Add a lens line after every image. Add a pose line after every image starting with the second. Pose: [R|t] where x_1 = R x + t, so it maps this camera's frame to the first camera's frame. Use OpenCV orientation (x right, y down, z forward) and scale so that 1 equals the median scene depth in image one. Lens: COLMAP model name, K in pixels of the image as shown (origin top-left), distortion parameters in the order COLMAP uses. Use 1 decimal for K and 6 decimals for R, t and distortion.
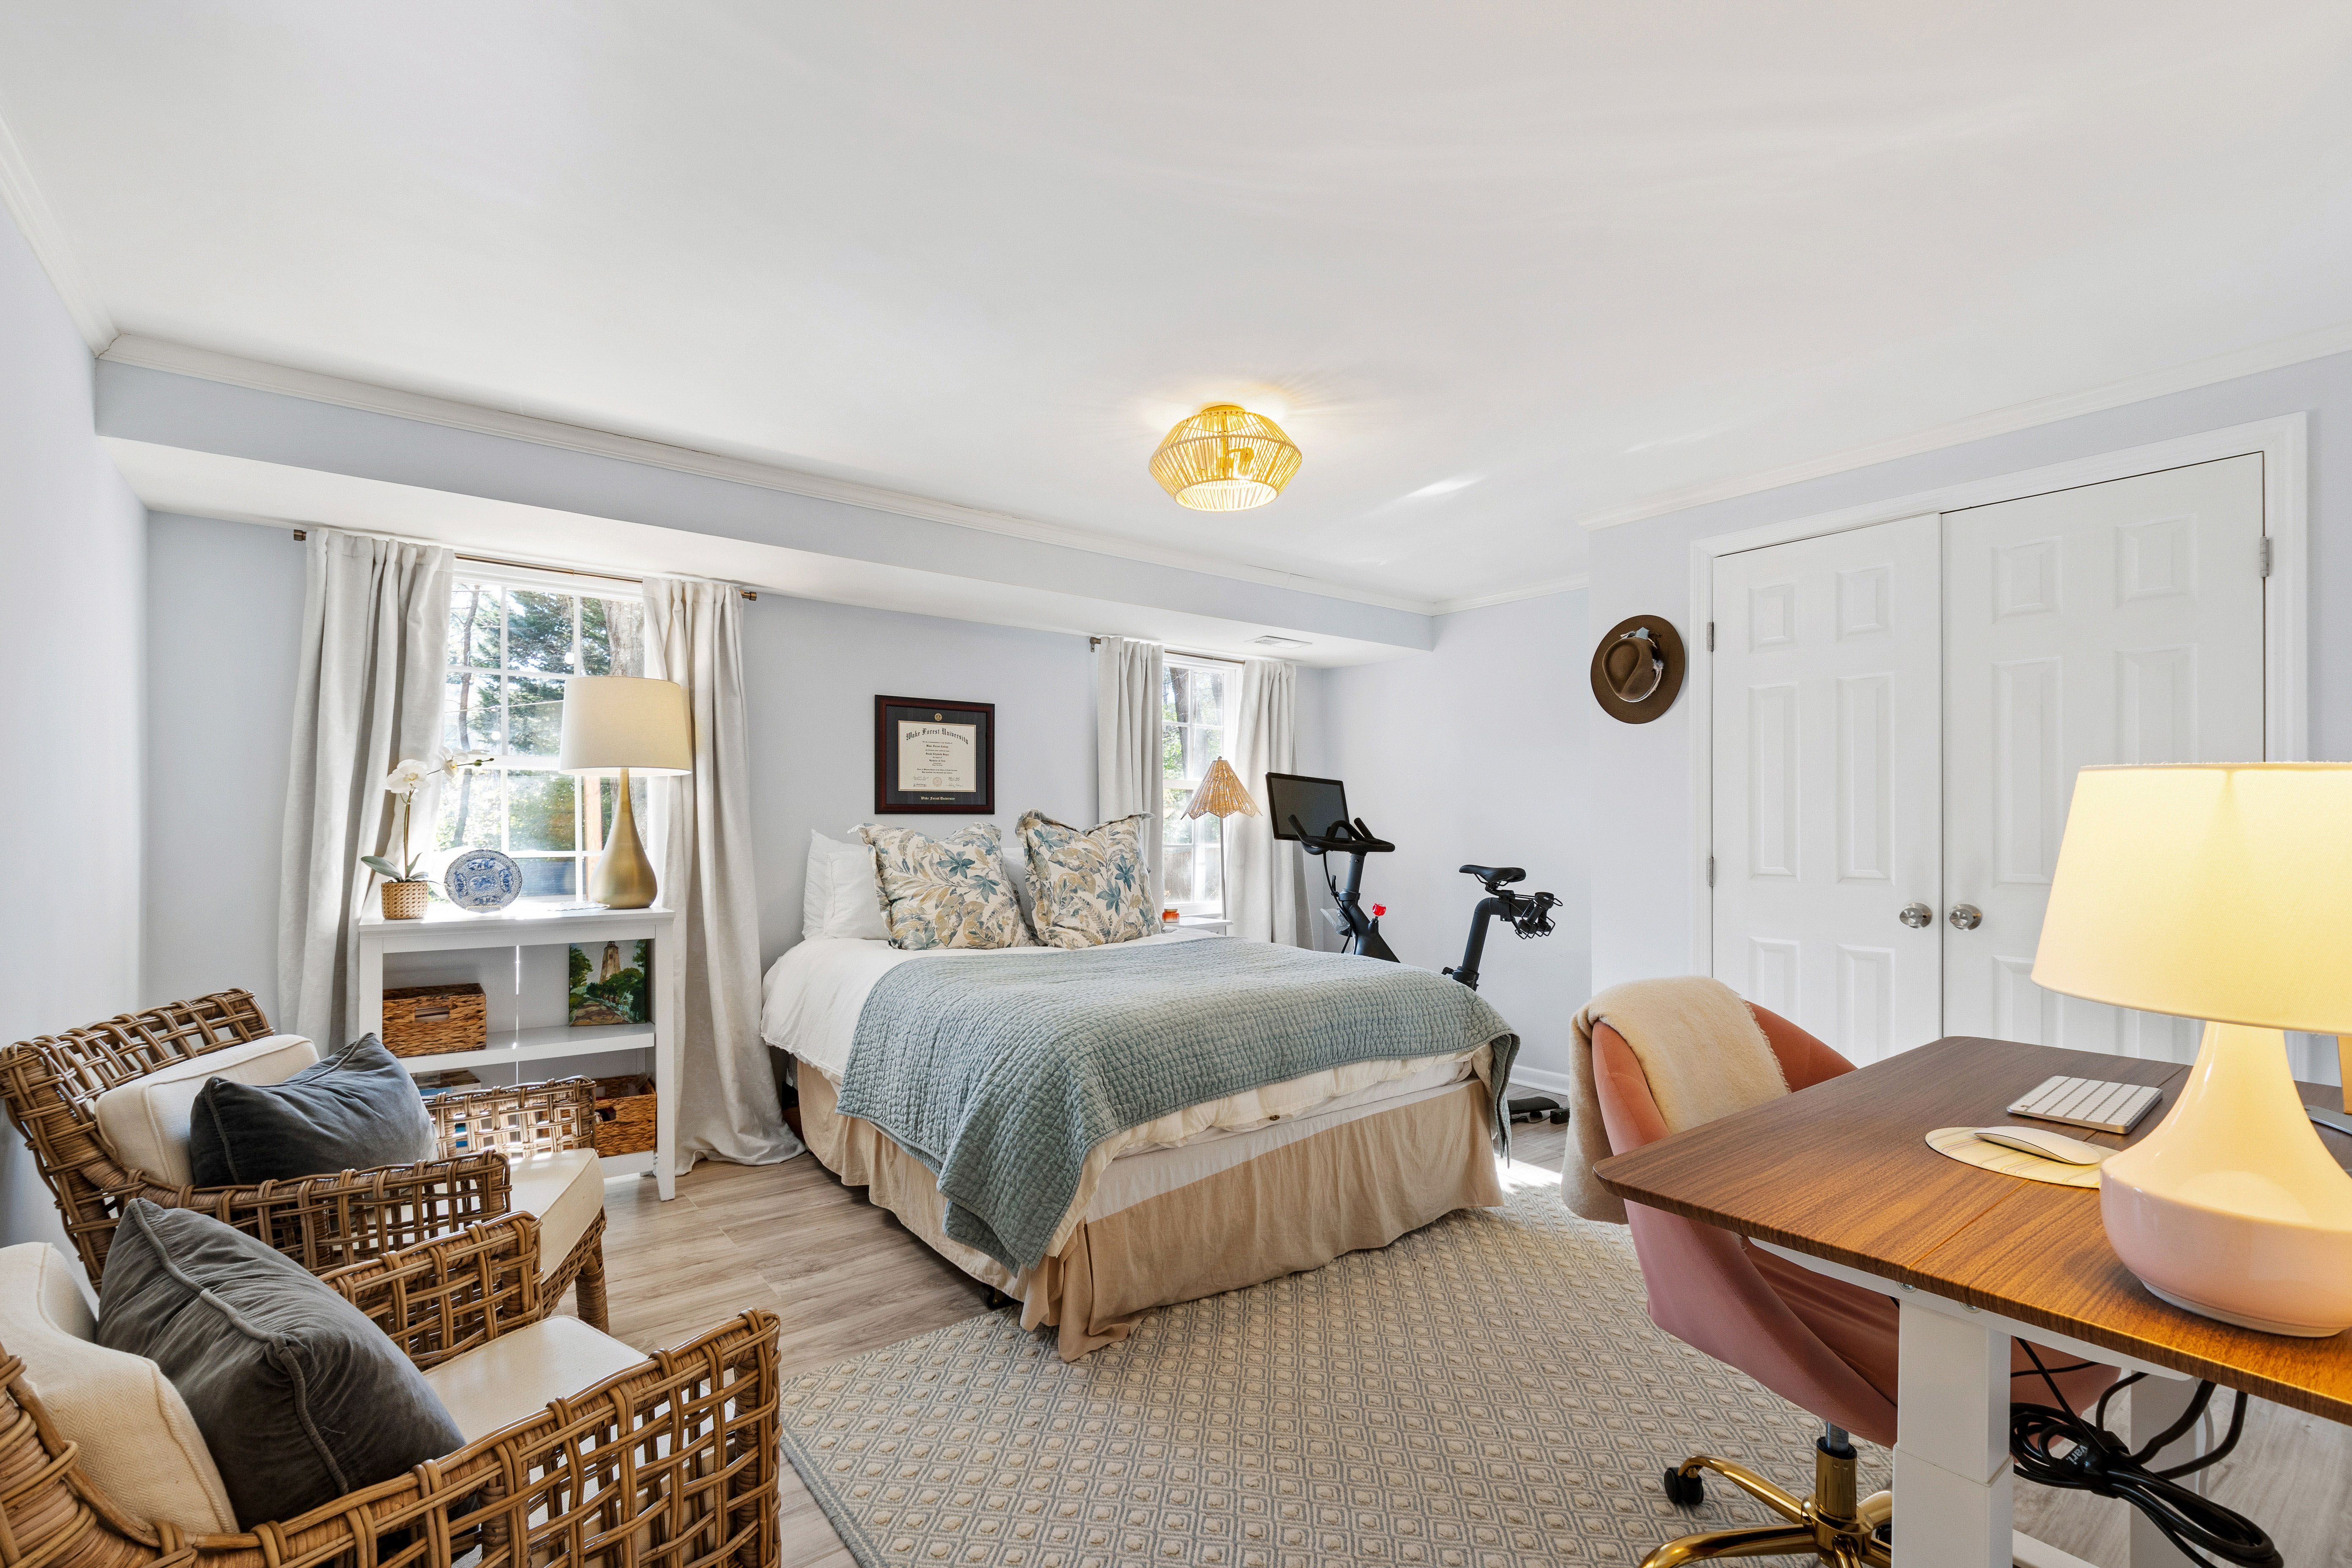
lens RADIAL K [[1043.9, 0, 1170.8], [0, 1043.9, 813.5], [0, 0, 1]] dist [-0.002739, 0.000694]
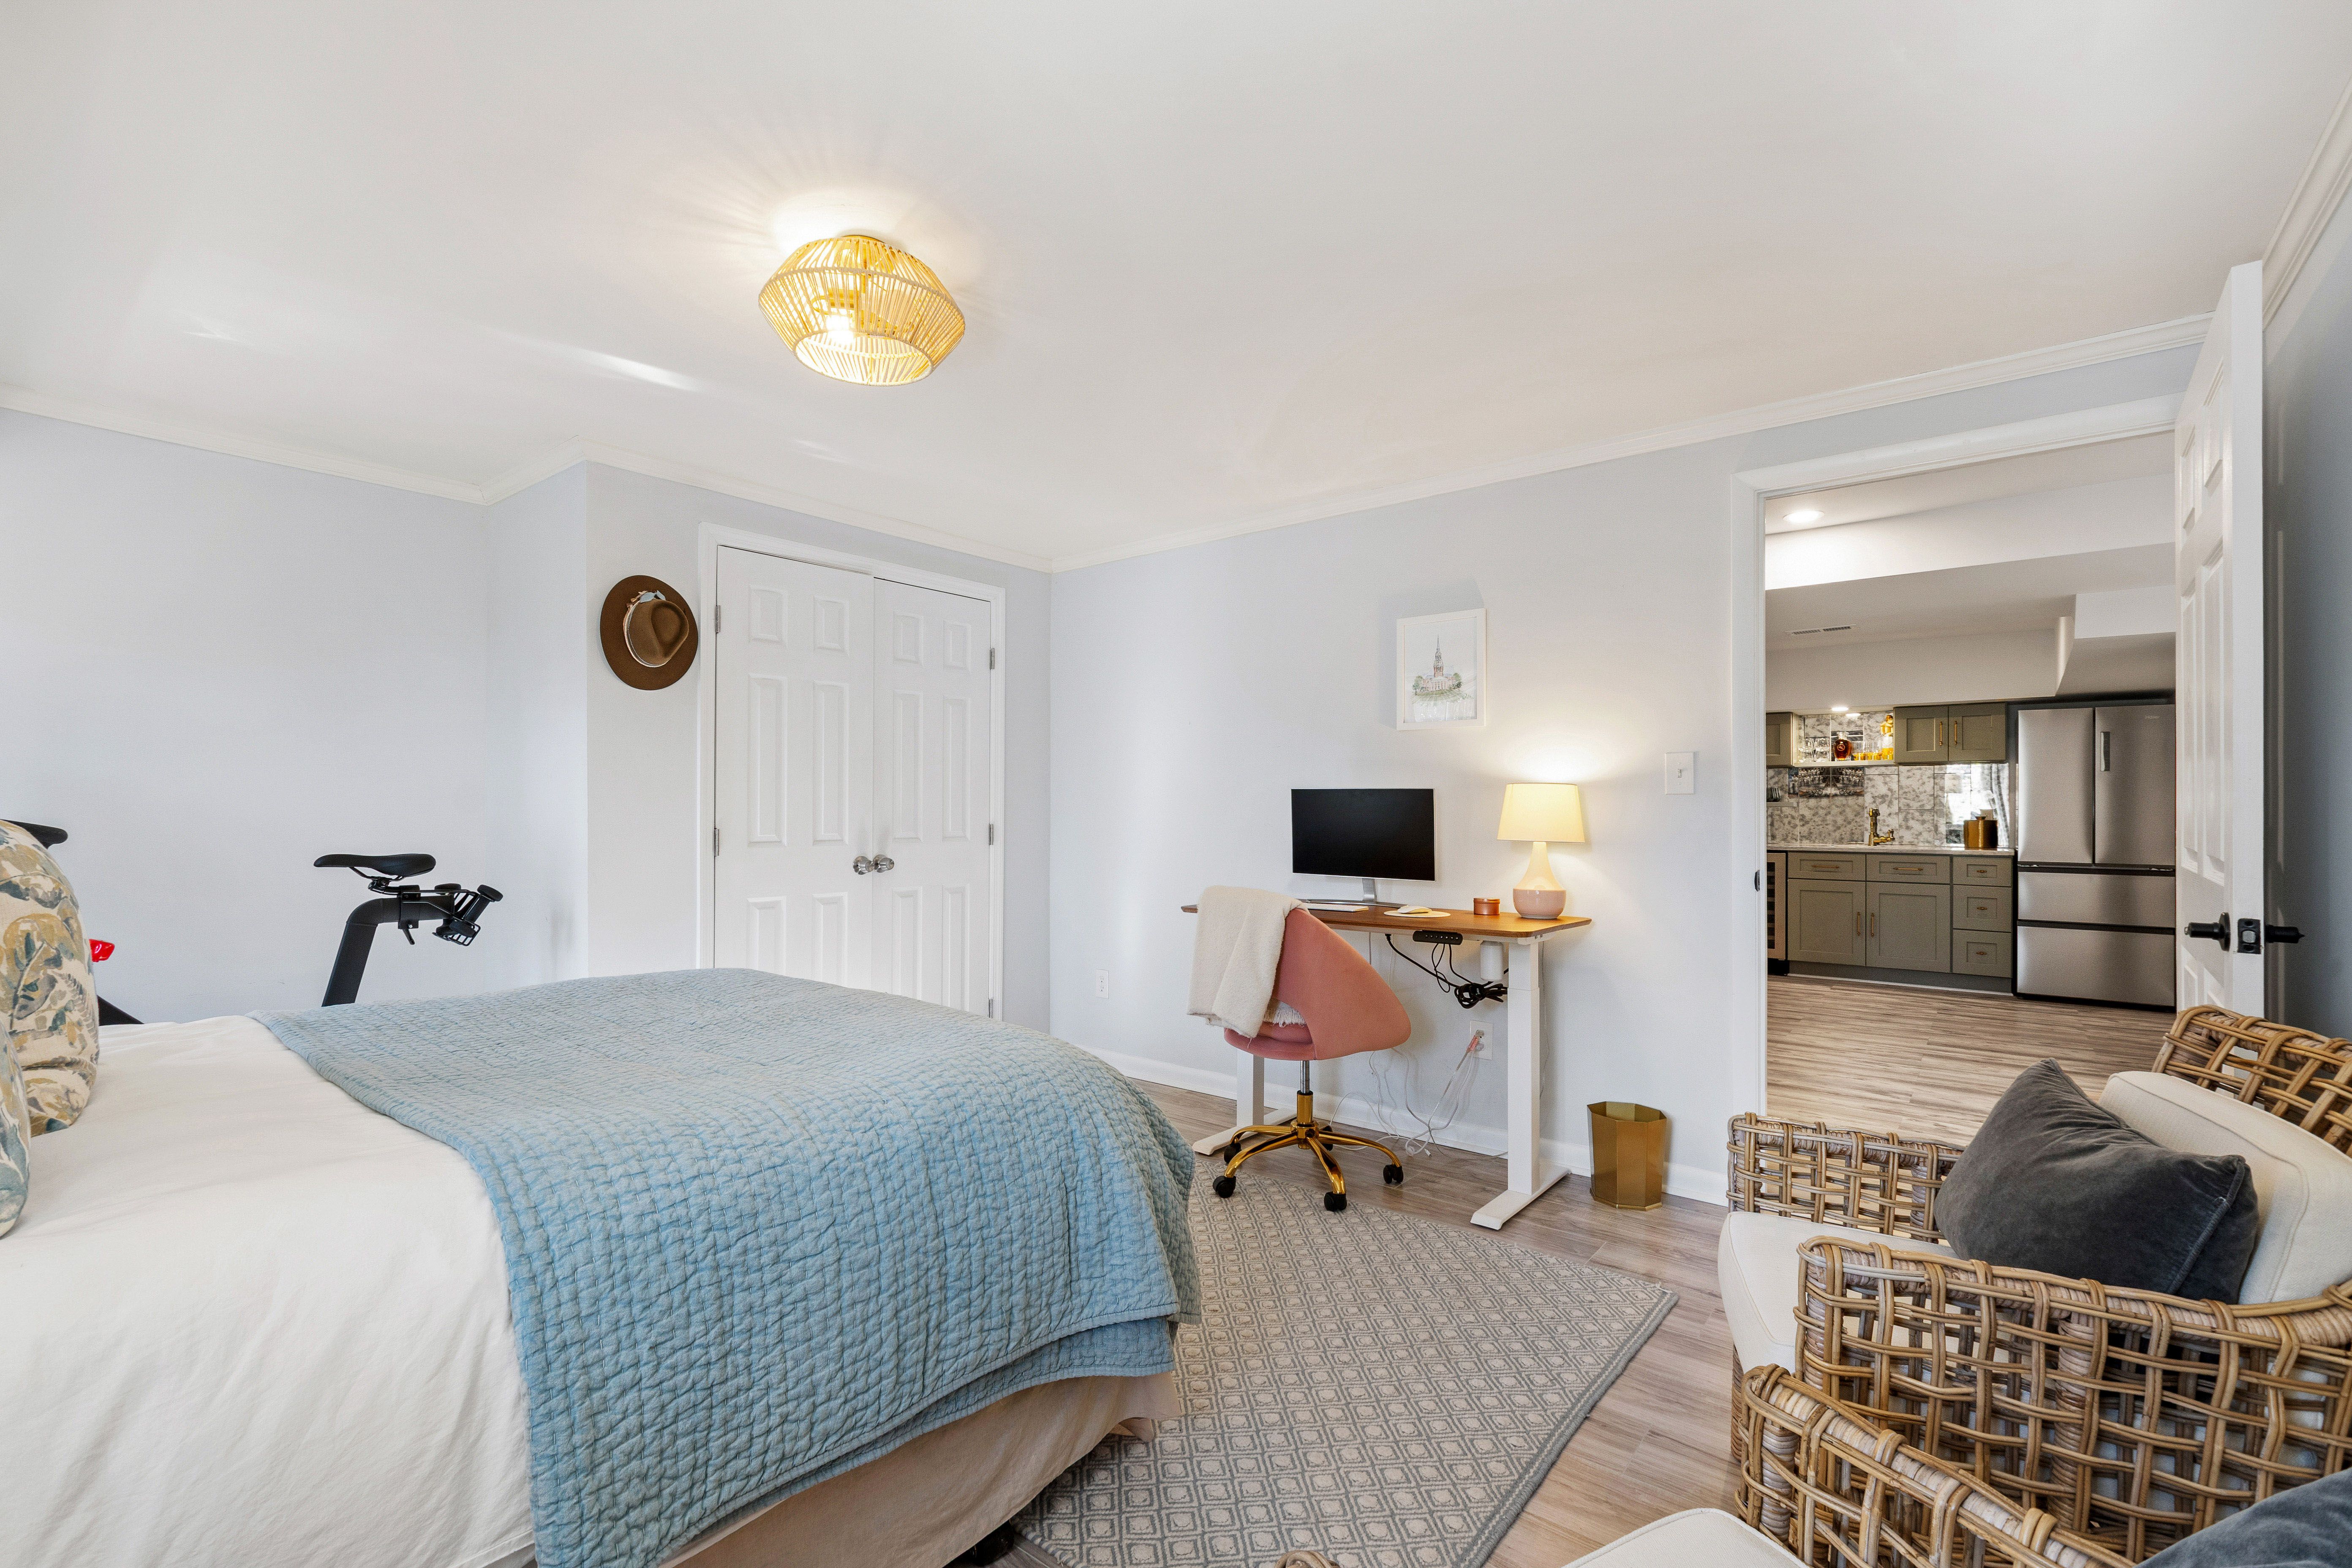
lens RADIAL K [[1034.8, 0, 1170.5], [0, 1034.8, 813.3], [0, 0, 1]] dist [0.001586, -0.000145]
pose [[-0.229567, -0.006253, 0.973273, -0.511700], [-0.013607, 0.999902, 0.003214, 0.014443], [-0.973198, -0.012506, -0.229630, 0.668129]]
